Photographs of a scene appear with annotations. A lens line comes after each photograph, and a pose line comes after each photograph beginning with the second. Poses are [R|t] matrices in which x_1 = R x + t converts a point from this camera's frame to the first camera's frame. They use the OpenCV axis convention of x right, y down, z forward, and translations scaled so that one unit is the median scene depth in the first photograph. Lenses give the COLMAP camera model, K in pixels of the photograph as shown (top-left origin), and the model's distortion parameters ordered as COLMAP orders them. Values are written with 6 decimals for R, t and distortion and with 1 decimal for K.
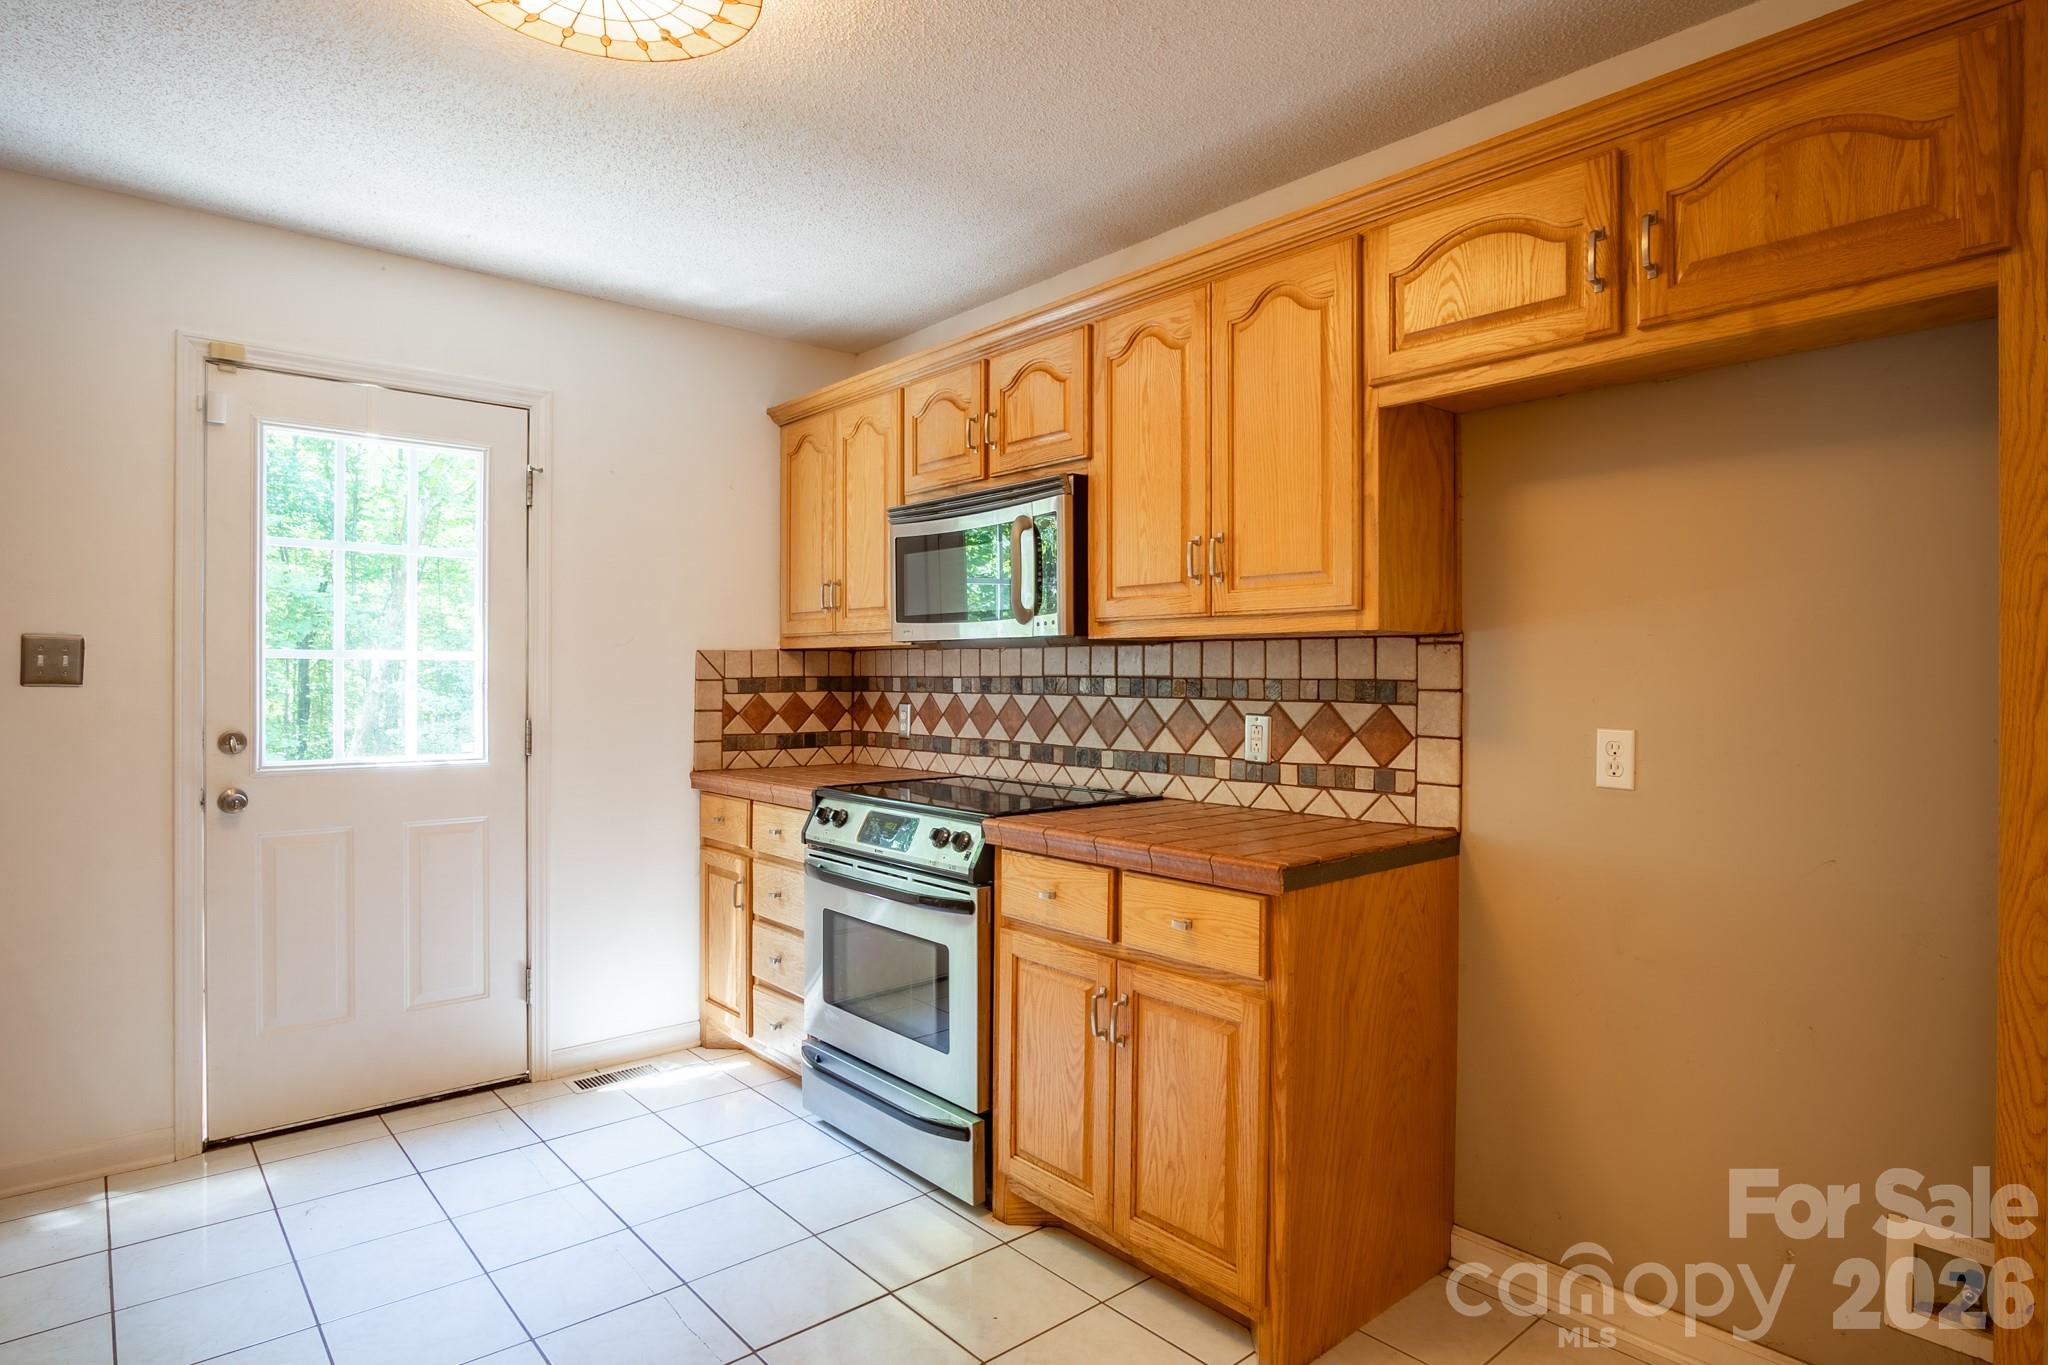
lens RADIAL K [[1123.0, 0, 1051.7], [0, 1123.0, 676.4], [0, 0, 1]] dist [-0.031652, 0.006032]
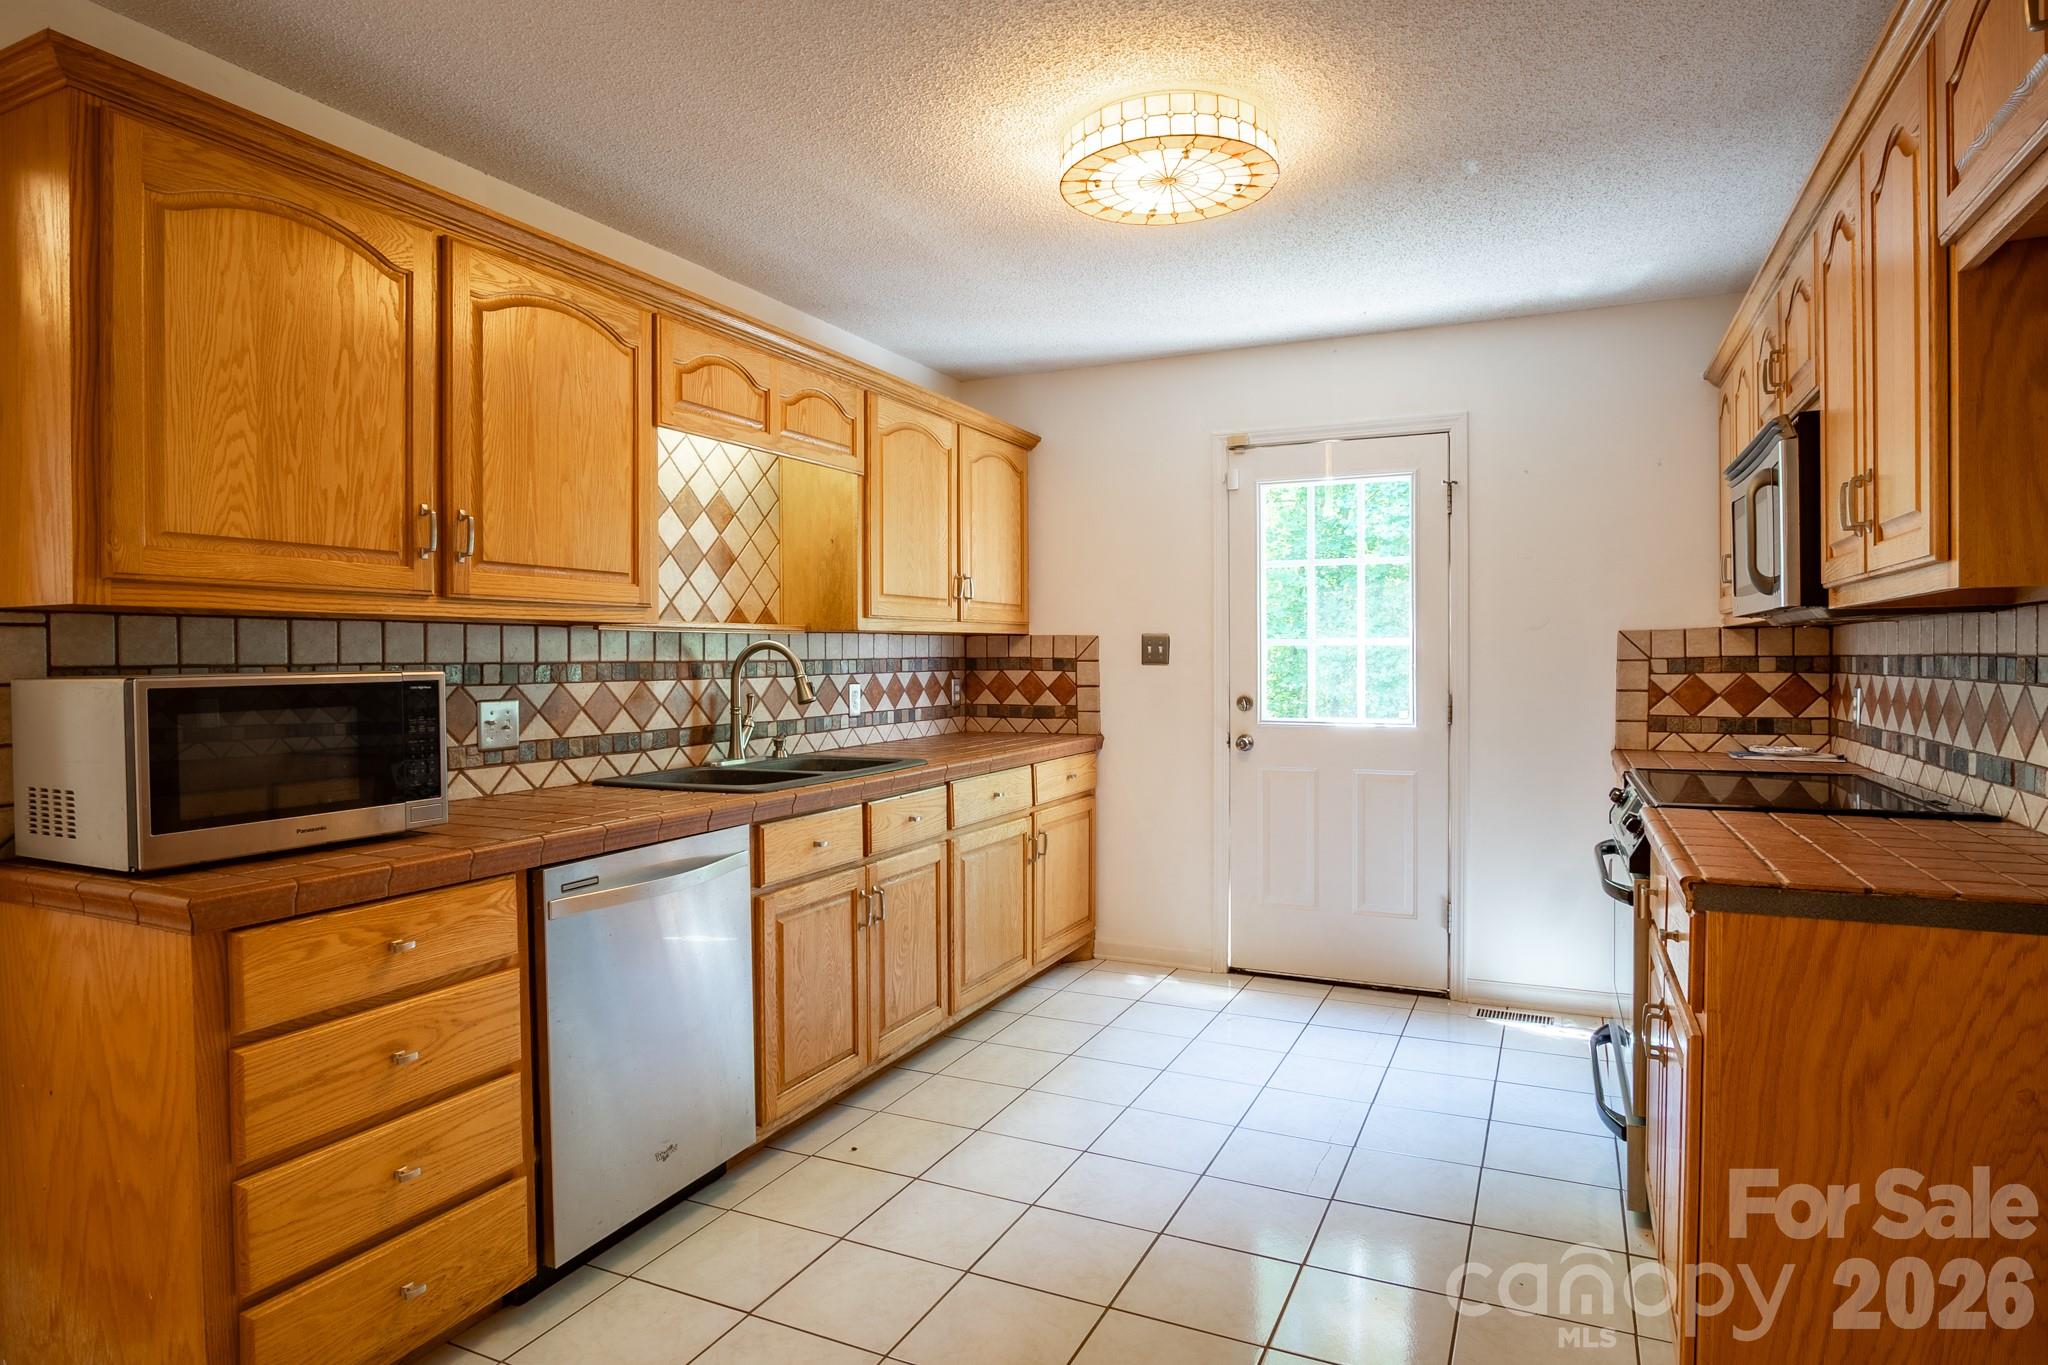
lens RADIAL K [[1123.0, 0, 1015.6], [0, 1123.0, 673.8], [0, 0, 1]] dist [-0.031652, 0.006032]
pose [[0.389092, 0.009089, -0.921154, 0.455035], [0.005478, 0.999911, 0.012180, 0.000413], [0.921183, -0.009785, 0.389008, 0.116194]]
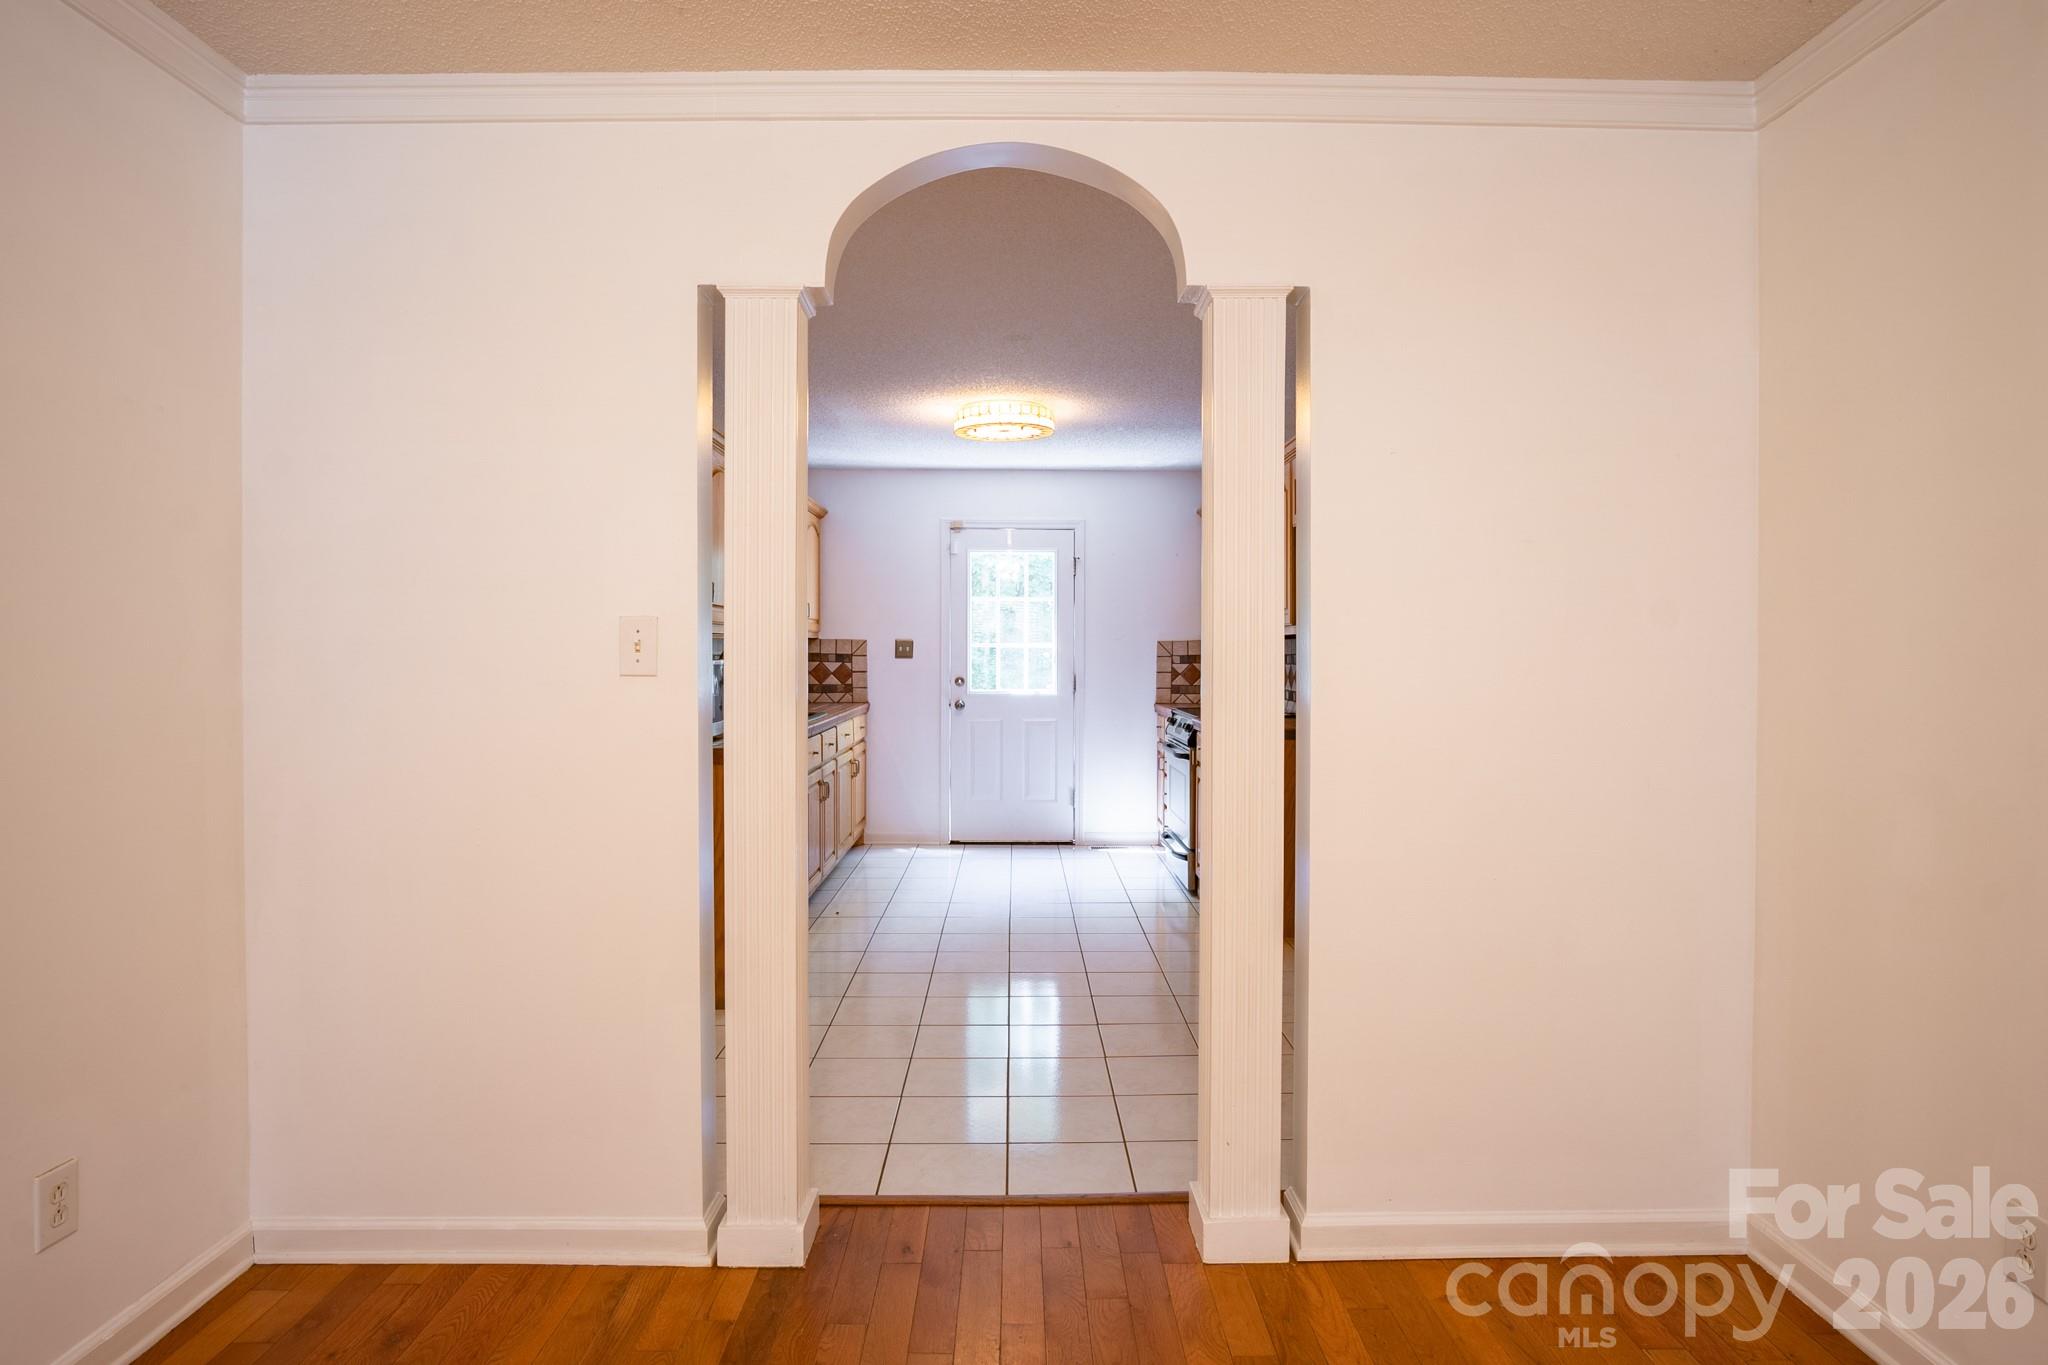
lens RADIAL K [[1123.0, 0, 1029.4], [0, 1123.0, 656.3], [0, 0, 1]] dist [-0.031652, 0.006032]
pose [[0.760860, 0.000584, -0.648916, 0.882281], [0.000553, 0.999999, 0.001548, -0.000164], [0.648916, -0.001537, 0.760859, -0.710758]]
